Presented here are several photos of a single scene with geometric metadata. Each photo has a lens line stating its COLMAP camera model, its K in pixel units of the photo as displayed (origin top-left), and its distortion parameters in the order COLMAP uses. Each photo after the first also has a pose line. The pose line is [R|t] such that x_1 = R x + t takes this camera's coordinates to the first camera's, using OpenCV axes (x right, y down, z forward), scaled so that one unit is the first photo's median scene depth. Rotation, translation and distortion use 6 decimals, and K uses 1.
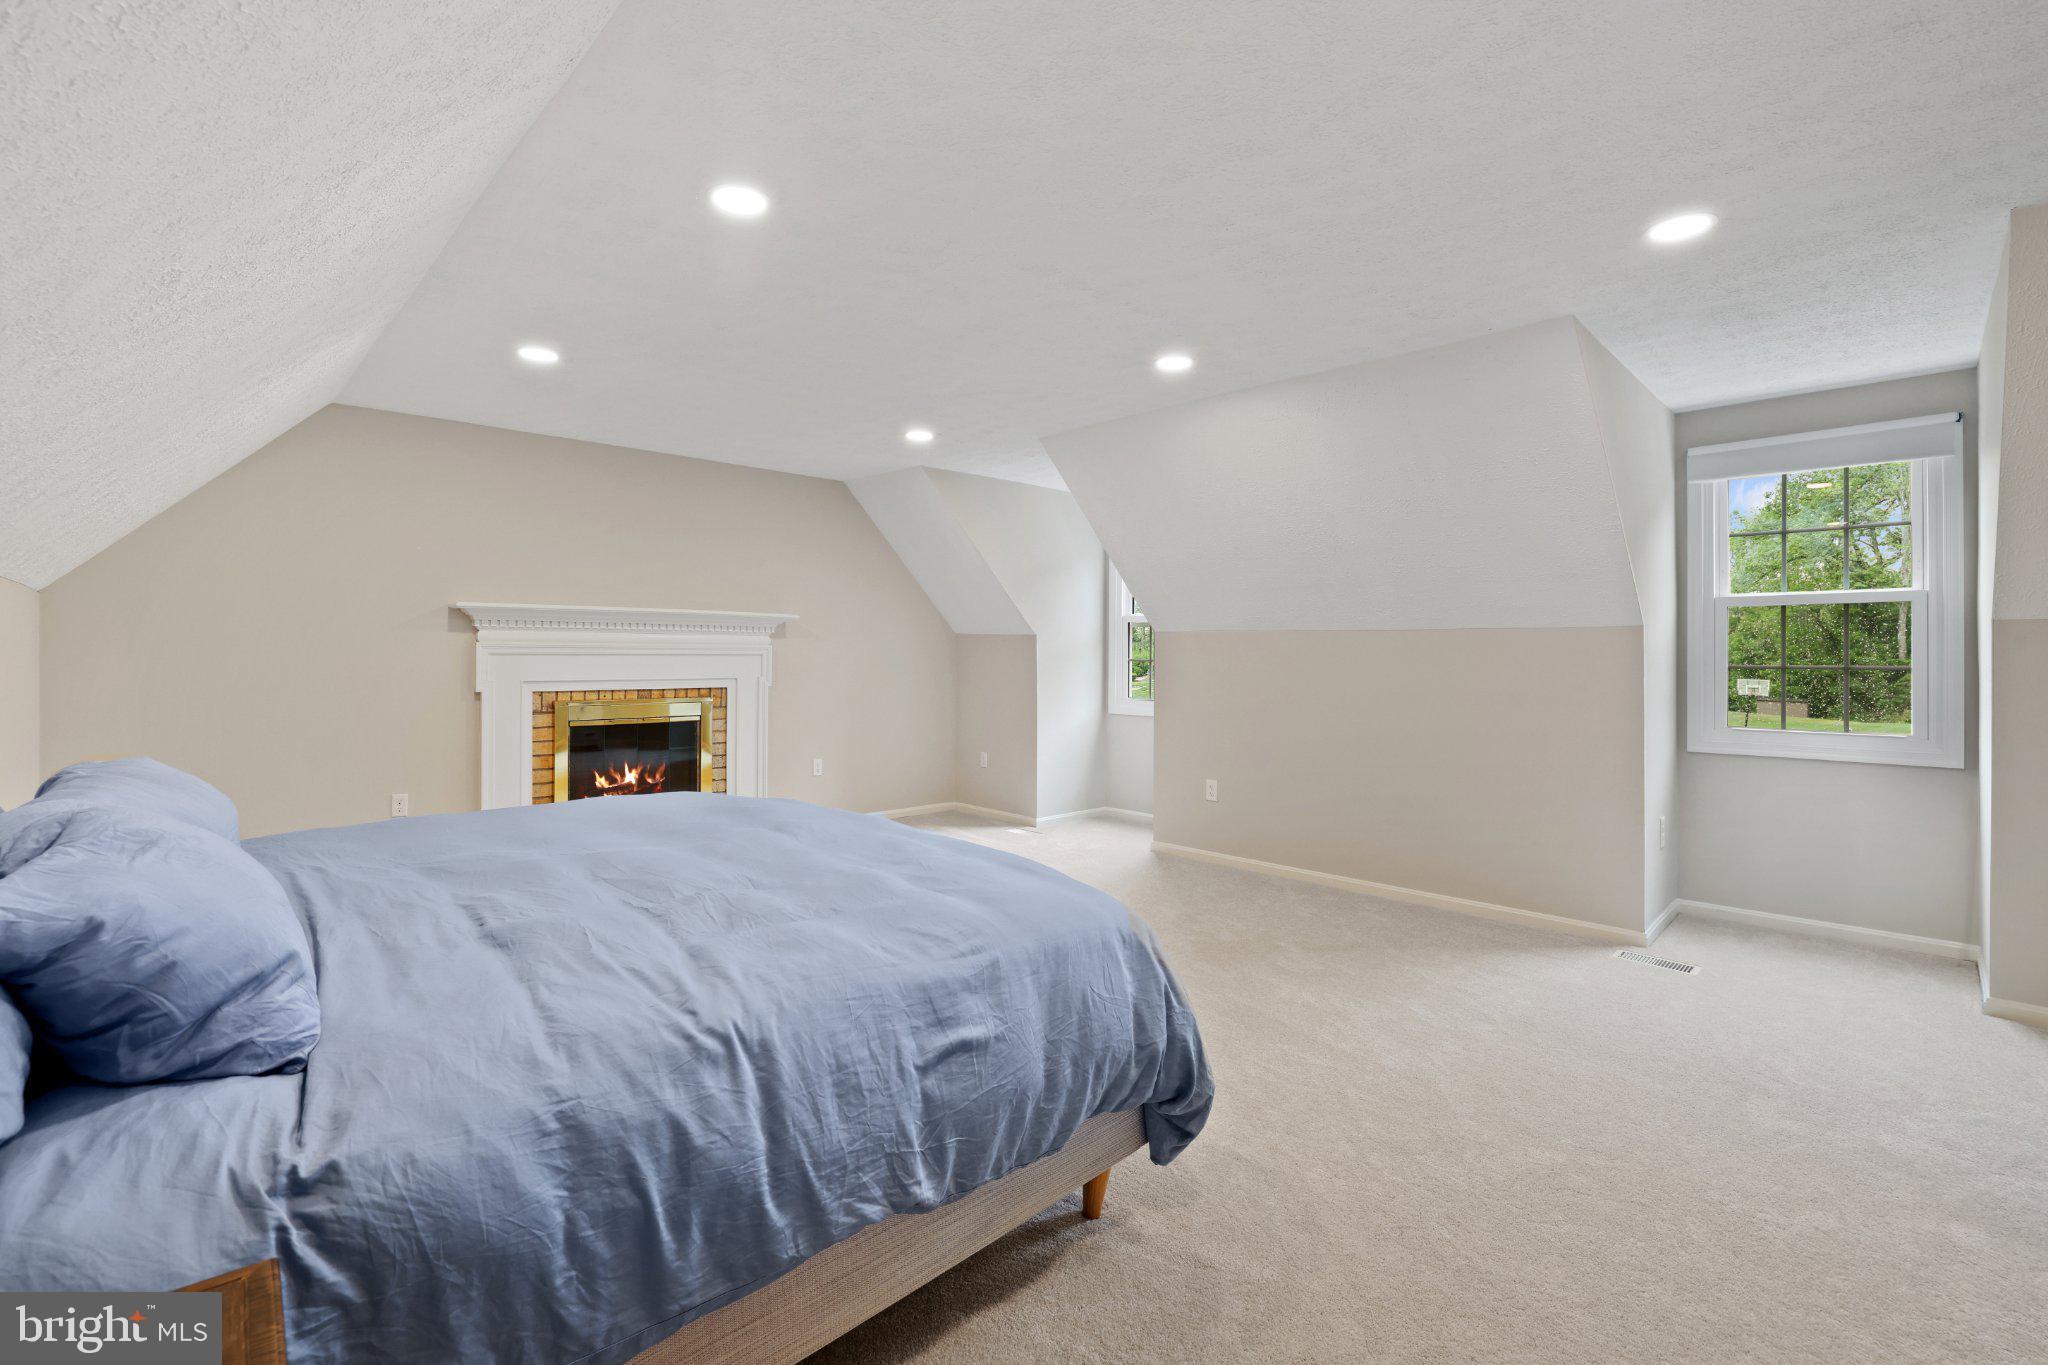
lens RADIAL K [[885.8, 0, 1013.4], [0, 885.8, 638.1], [0, 0, 1]] dist [-0.041615, 0.016813]
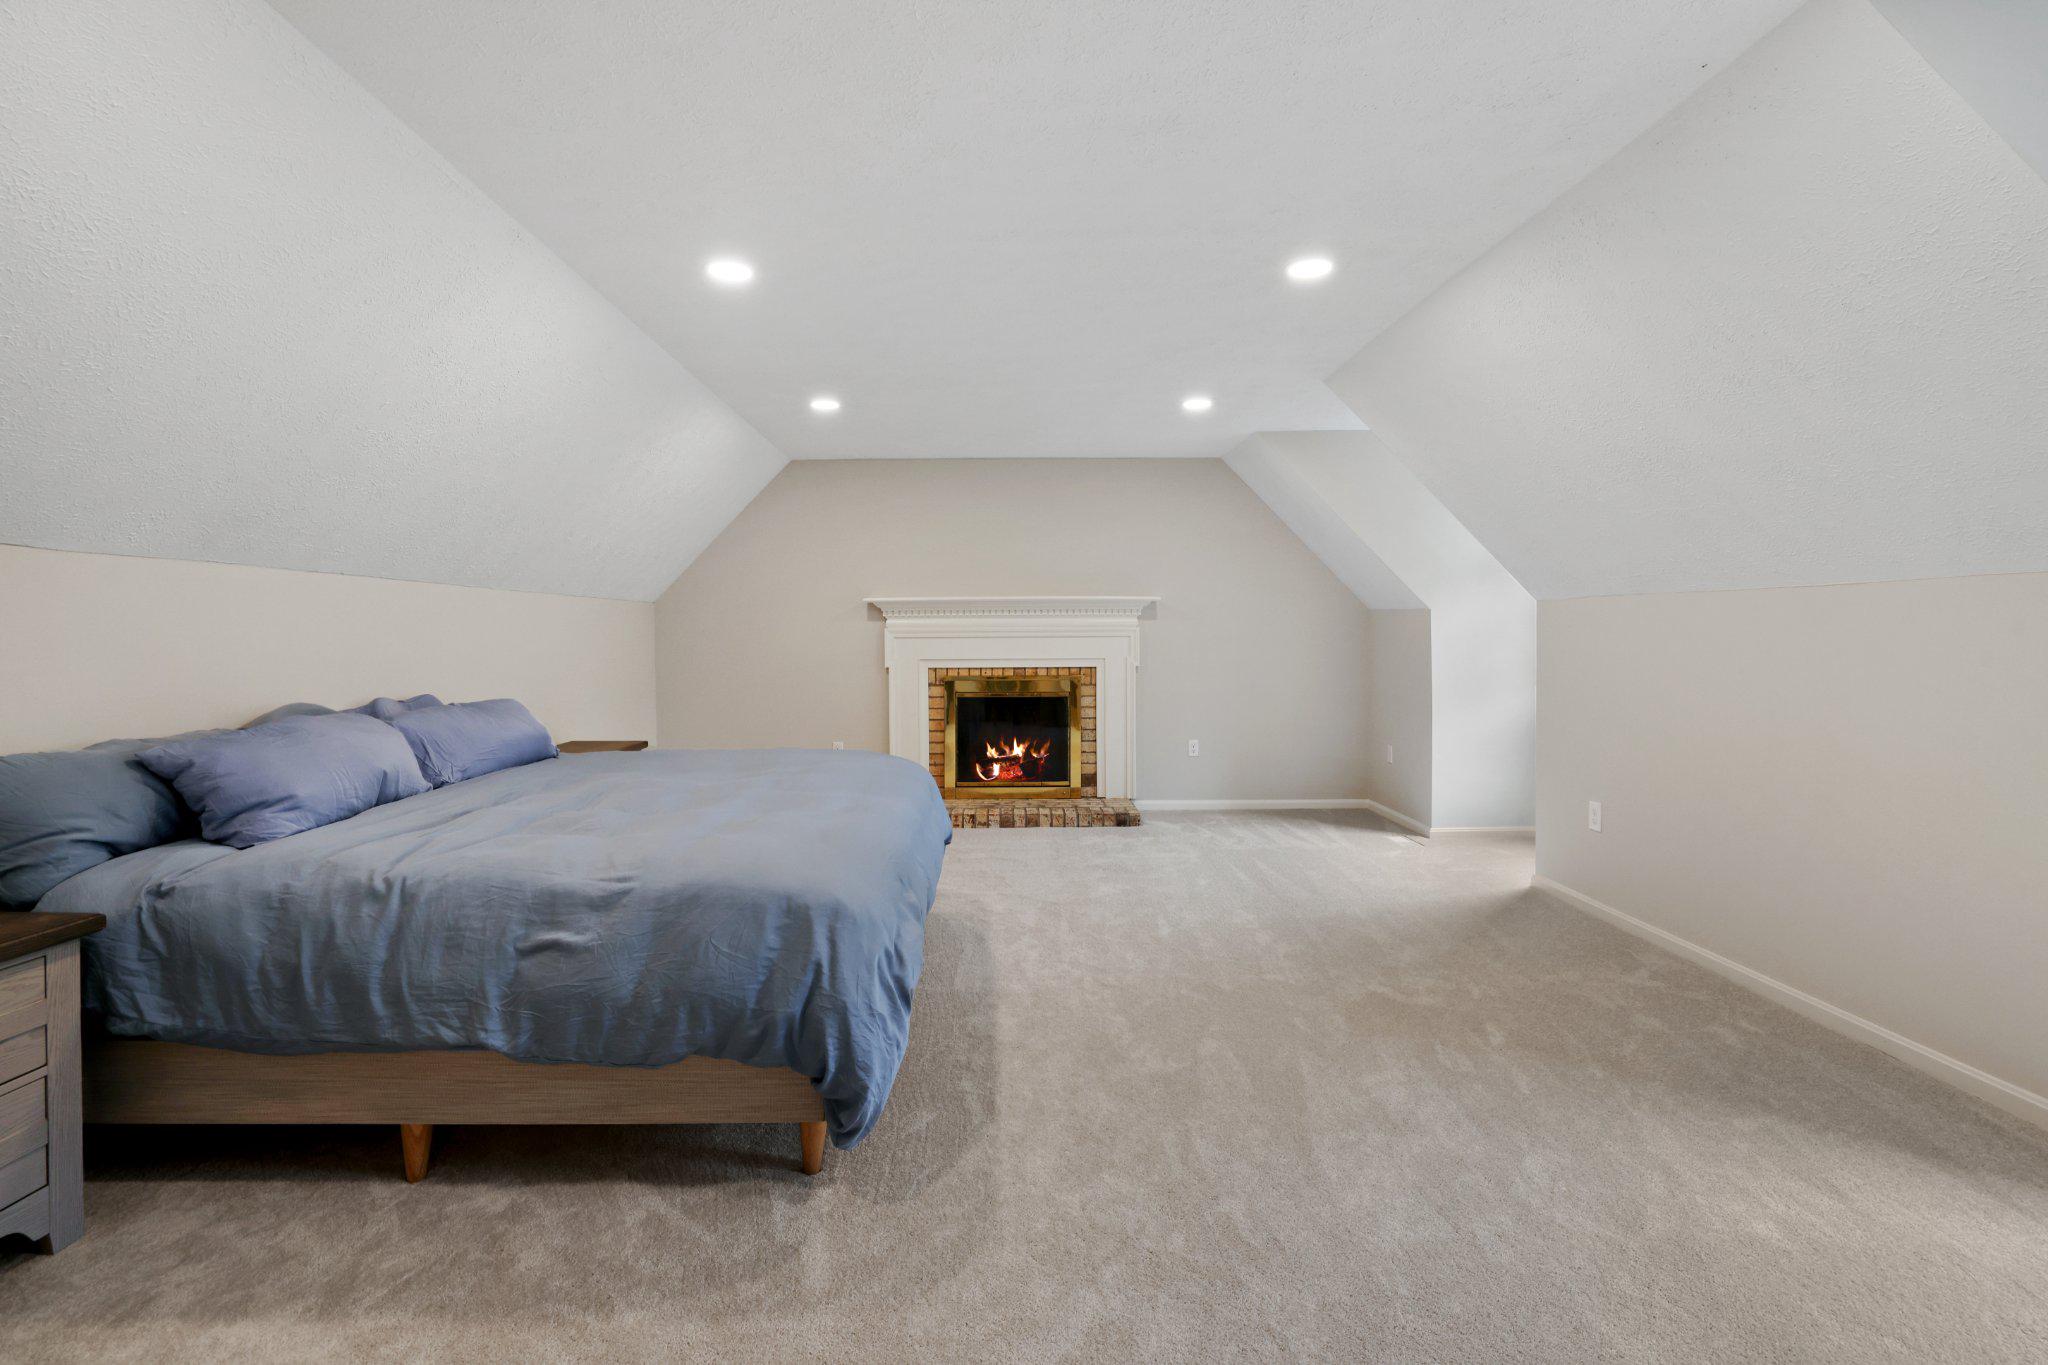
lens RADIAL K [[885.8, 0, 1013.4], [0, 885.8, 638.1], [0, 0, 1]] dist [-0.041615, 0.016813]
pose [[0.731633, -0.009415, -0.681634, 1.248522], [0.023013, 0.999676, 0.010893, 0.025563], [0.681310, -0.023656, 0.731612, 0.529022]]
